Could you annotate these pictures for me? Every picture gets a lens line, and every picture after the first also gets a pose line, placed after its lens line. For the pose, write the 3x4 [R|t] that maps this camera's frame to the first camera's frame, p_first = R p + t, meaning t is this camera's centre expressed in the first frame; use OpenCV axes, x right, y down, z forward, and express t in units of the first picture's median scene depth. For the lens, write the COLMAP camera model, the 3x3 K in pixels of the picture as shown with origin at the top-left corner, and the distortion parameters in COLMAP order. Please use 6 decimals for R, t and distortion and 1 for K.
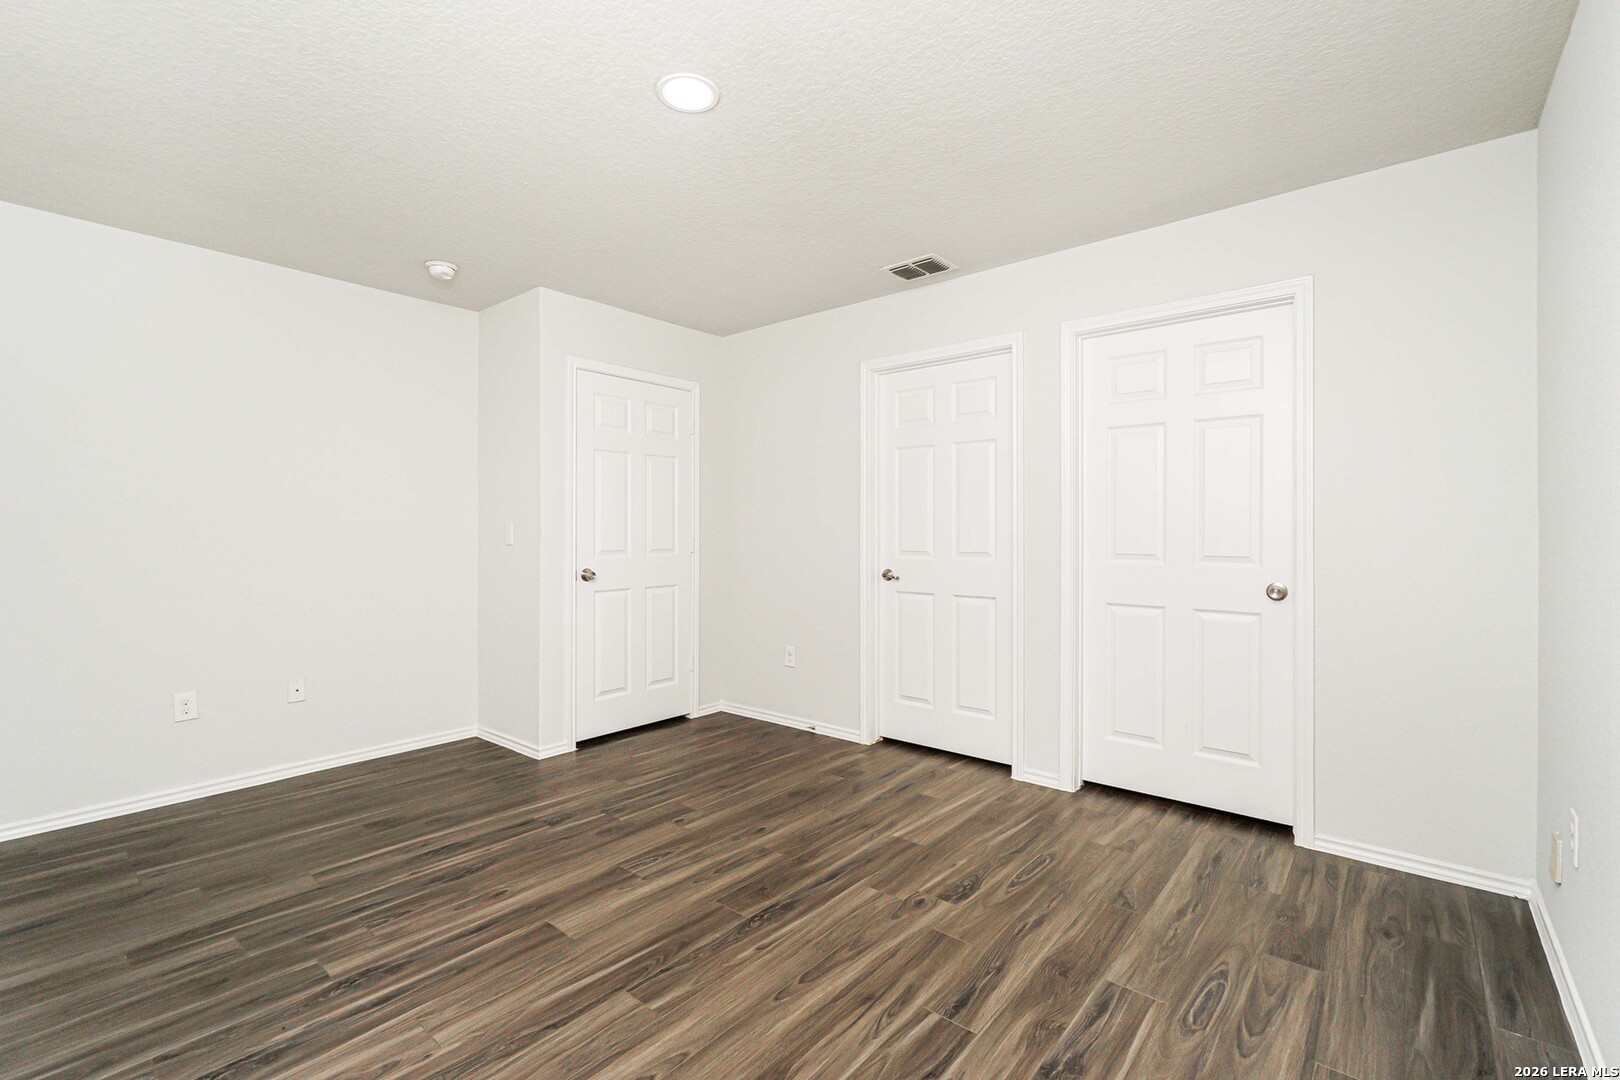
lens RADIAL K [[734.2, 0, 810.0], [0, 734.2, 540.0], [0, 0, 1]] dist [-0.034715, 0.001073]
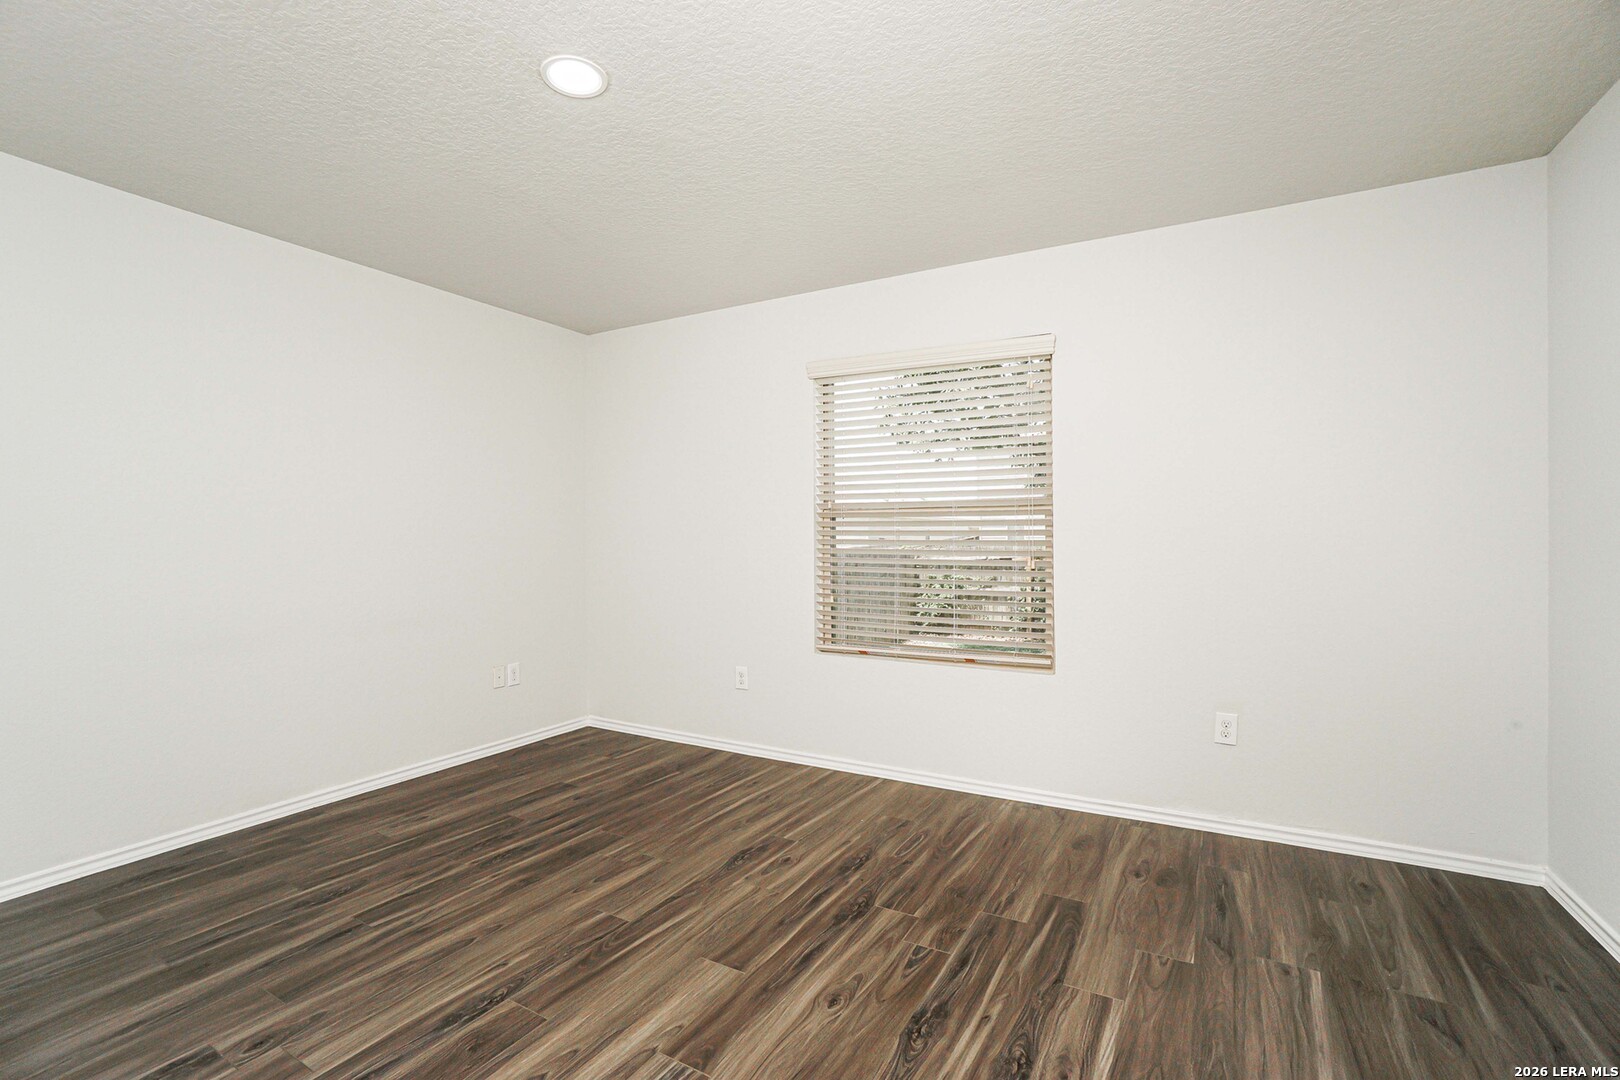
lens RADIAL K [[734.2, 0, 810.0], [0, 734.2, 540.0], [0, 0, 1]] dist [-0.034715, 0.001073]
pose [[-0.983268, -0.000438, -0.182166, -0.293352], [-0.001888, 0.999968, 0.007786, -0.020740], [0.182157, 0.008000, -0.983237, 1.988587]]
